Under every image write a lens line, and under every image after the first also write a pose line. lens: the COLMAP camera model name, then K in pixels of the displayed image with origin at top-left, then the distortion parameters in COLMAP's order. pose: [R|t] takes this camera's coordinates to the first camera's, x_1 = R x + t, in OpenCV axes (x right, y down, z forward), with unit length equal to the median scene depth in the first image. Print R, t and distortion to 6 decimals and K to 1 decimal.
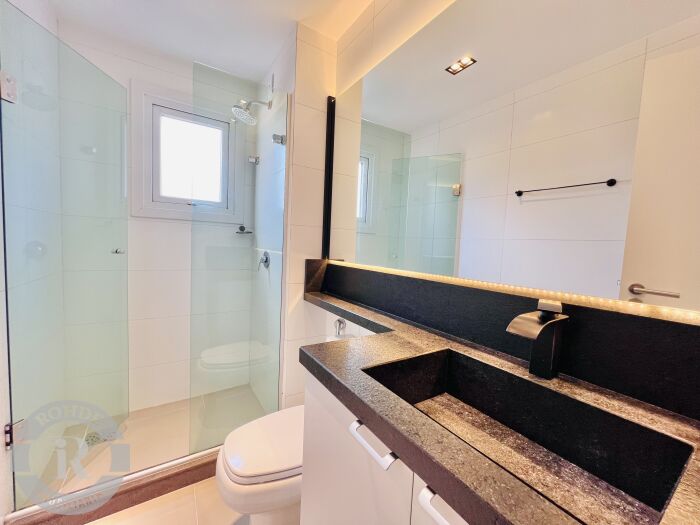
lens RADIAL K [[280.1, 0, 351.4], [0, 280.1, 262.4], [0, 0, 1]] dist [-0.001689, 0.001078]
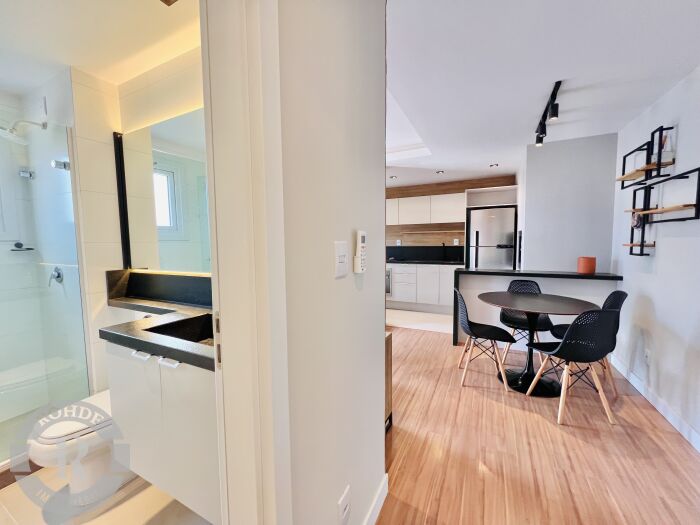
lens RADIAL K [[280.1, 0, 351.4], [0, 280.1, 262.4], [0, 0, 1]] dist [-0.001689, 0.001078]
pose [[0.860404, -0.093549, 0.500952, 0.134458], [0.082945, 0.995606, 0.043461, -0.012645], [-0.502816, 0.004158, 0.864383, -0.516546]]
